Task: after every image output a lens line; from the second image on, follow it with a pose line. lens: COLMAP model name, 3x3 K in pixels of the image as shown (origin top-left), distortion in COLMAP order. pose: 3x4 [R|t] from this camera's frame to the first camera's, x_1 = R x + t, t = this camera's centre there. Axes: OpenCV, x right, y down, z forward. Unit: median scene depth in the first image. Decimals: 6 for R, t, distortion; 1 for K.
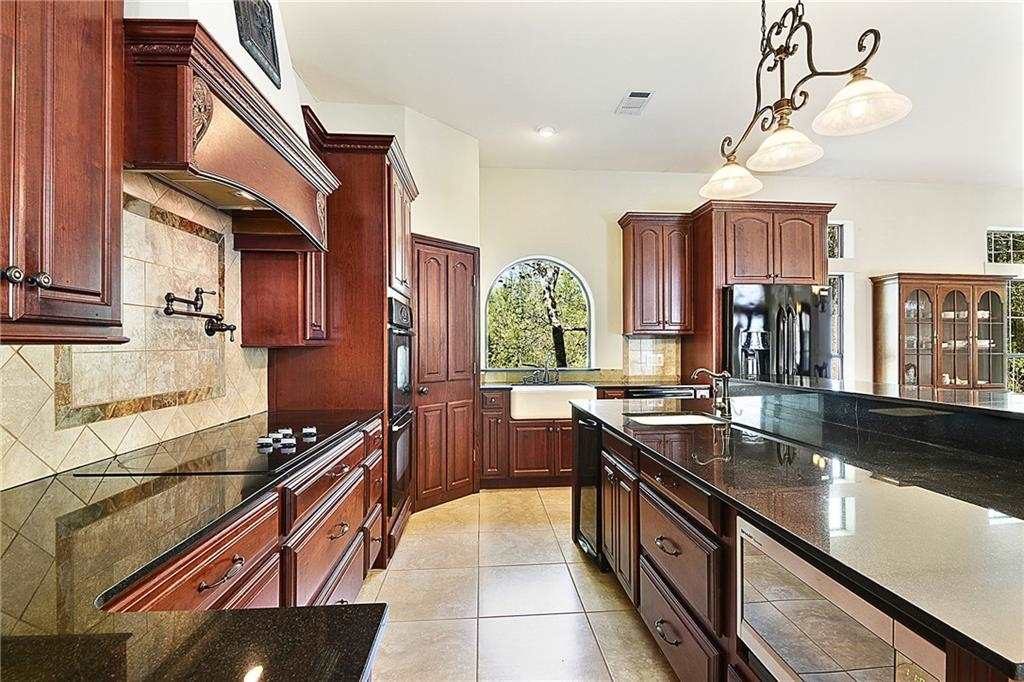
lens RADIAL K [[459.8, 0, 511.7], [0, 459.8, 344.2], [0, 0, 1]] dist [0.003885, 0.000008]
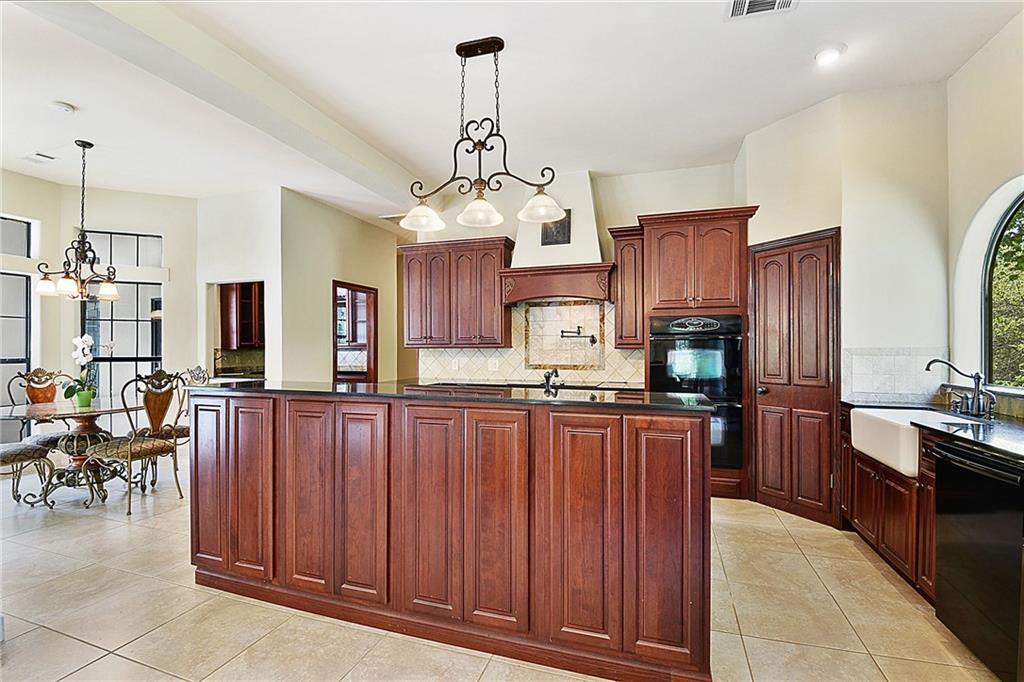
lens RADIAL K [[459.8, 0, 508.6], [0, 459.8, 346.2], [0, 0, 1]] dist [0.003885, 0.000008]
pose [[-0.375042, -0.002344, -0.927005, 1.776967], [0.003997, 0.999983, -0.004145, 0.001627], [0.926999, -0.005260, -0.375026, 1.521921]]
